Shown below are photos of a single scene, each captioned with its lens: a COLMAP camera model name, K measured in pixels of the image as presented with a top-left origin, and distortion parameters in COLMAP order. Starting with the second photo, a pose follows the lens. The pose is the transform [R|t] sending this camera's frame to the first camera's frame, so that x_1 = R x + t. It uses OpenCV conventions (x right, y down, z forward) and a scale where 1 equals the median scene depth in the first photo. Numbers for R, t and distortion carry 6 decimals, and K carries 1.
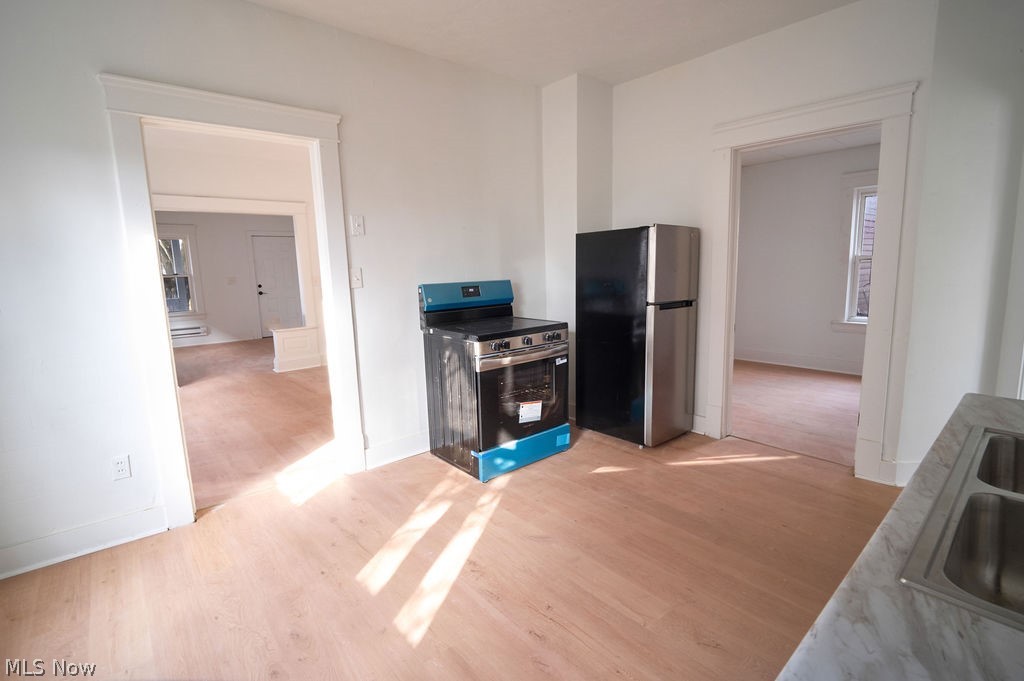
lens RADIAL K [[481.3, 0, 511.2], [0, 481.3, 340.5], [0, 0, 1]] dist [-0.000153, -0.000141]
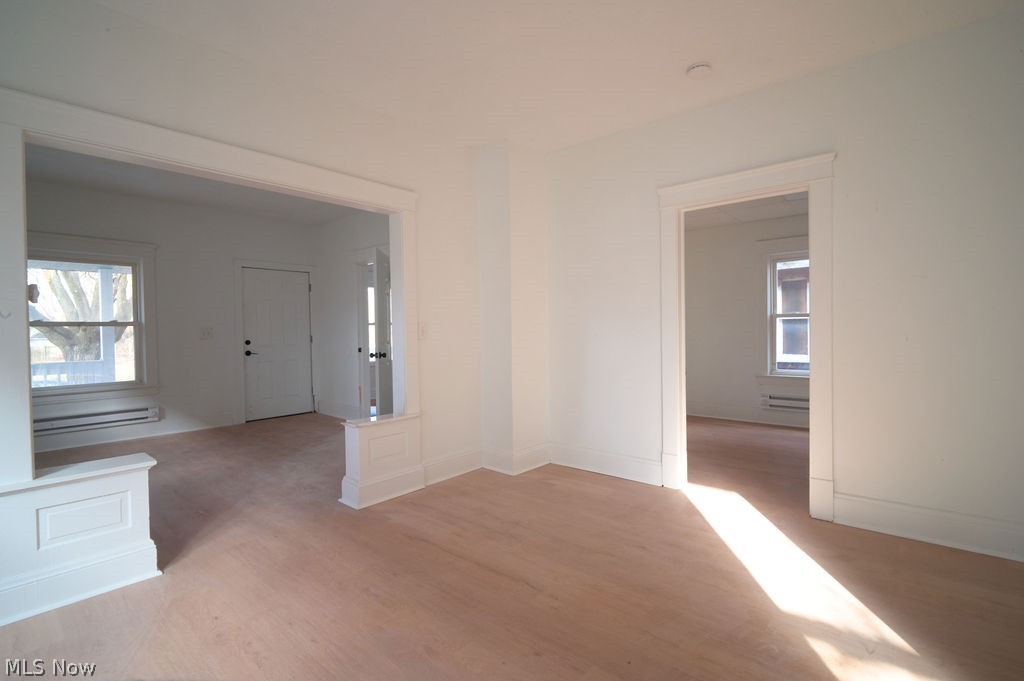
lens RADIAL K [[481.3, 0, 517.0], [0, 481.3, 334.8], [0, 0, 1]] dist [-0.000153, -0.000141]
pose [[0.987879, 0.000484, 0.155223, -0.259741], [0.019458, 0.991721, -0.126928, -0.031975], [-0.153999, 0.128410, 0.979691, 0.291622]]
